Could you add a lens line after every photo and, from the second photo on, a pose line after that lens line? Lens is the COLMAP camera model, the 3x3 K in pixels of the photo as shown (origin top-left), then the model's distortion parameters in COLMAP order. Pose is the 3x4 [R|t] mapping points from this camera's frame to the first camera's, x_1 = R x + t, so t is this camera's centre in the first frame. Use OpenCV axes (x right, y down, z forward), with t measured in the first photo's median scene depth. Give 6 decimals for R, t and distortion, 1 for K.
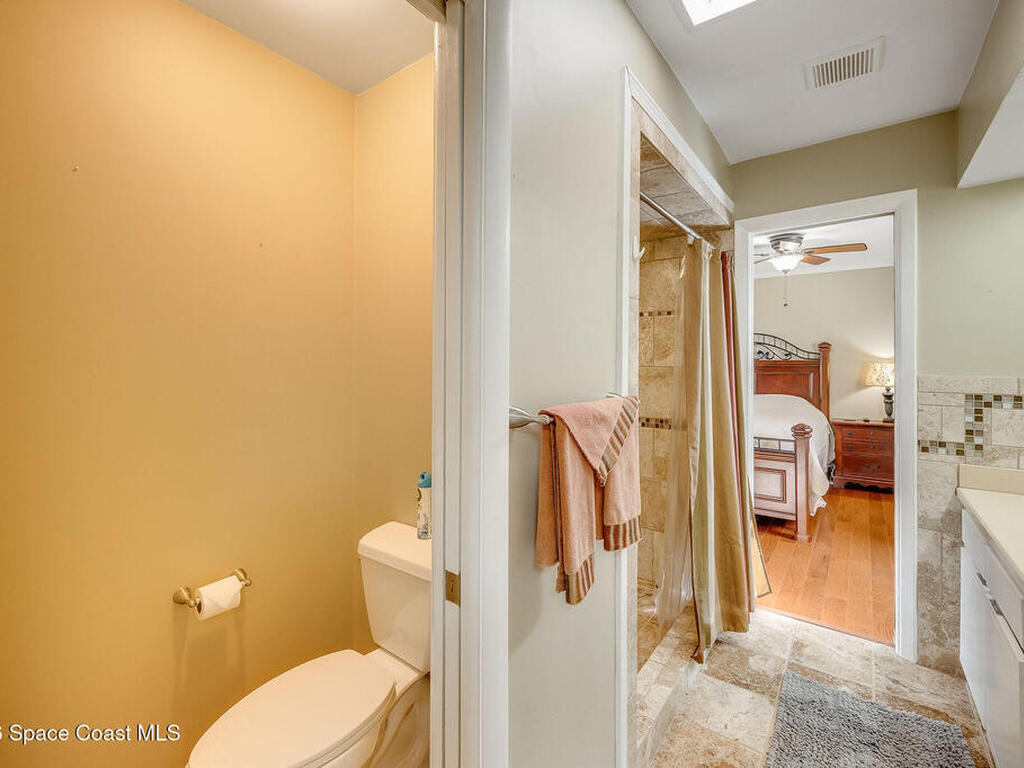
lens RADIAL K [[455.9, 0, 517.5], [0, 455.9, 365.6], [0, 0, 1]] dist [0.001129, 0.000080]
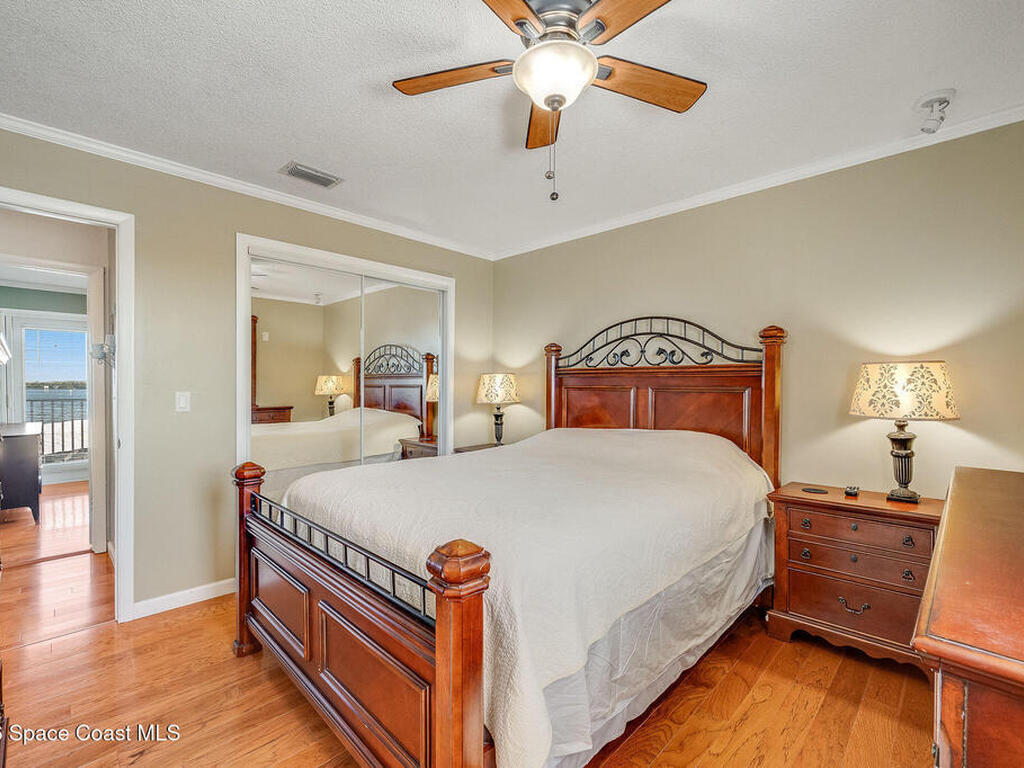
lens RADIAL K [[468.6, 0, 512.0], [0, 468.6, 384.0], [0, 0, 1]] dist [-0.003637, -0.000556]
pose [[0.996366, 0.001327, -0.085169, 0.679535], [-0.002250, 0.999940, -0.010744, 0.025701], [0.085150, 0.010897, 0.996309, 0.740020]]
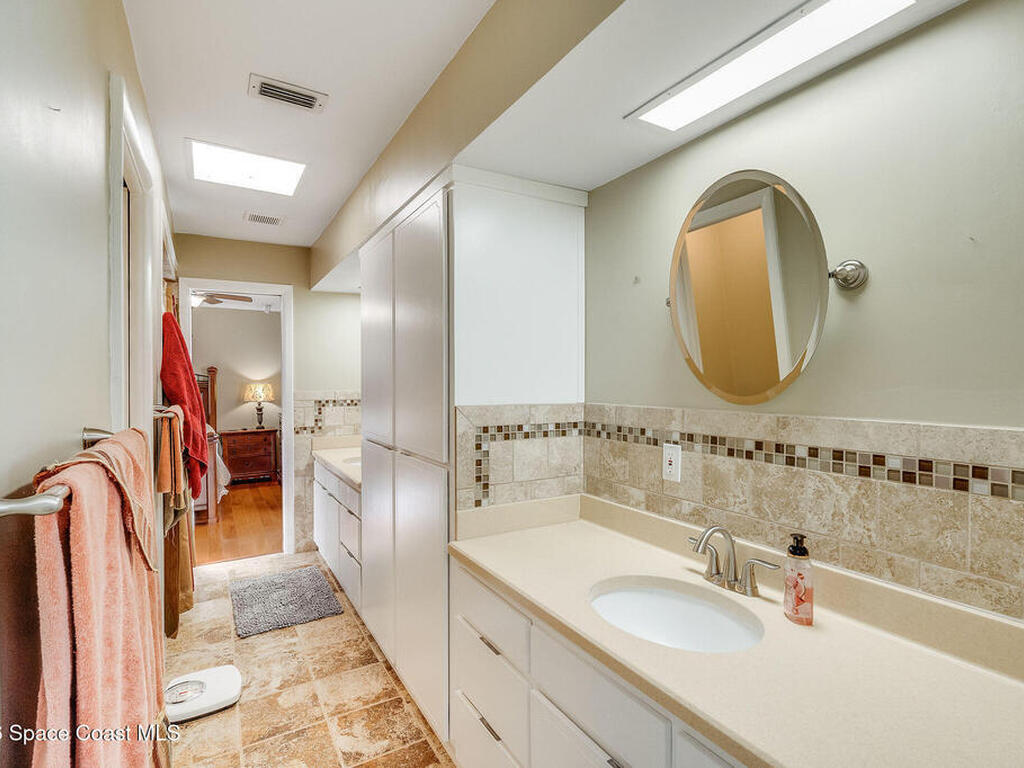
lens RADIAL K [[480.6, 0, 514.6], [0, 480.6, 375.7], [0, 0, 1]] dist [-0.002285, -0.000927]
pose [[0.355328, 0.008837, 0.934700, -0.328016], [0.012298, 0.999825, -0.014128, -0.001675], [-0.934661, 0.016515, 0.355157, -0.271738]]
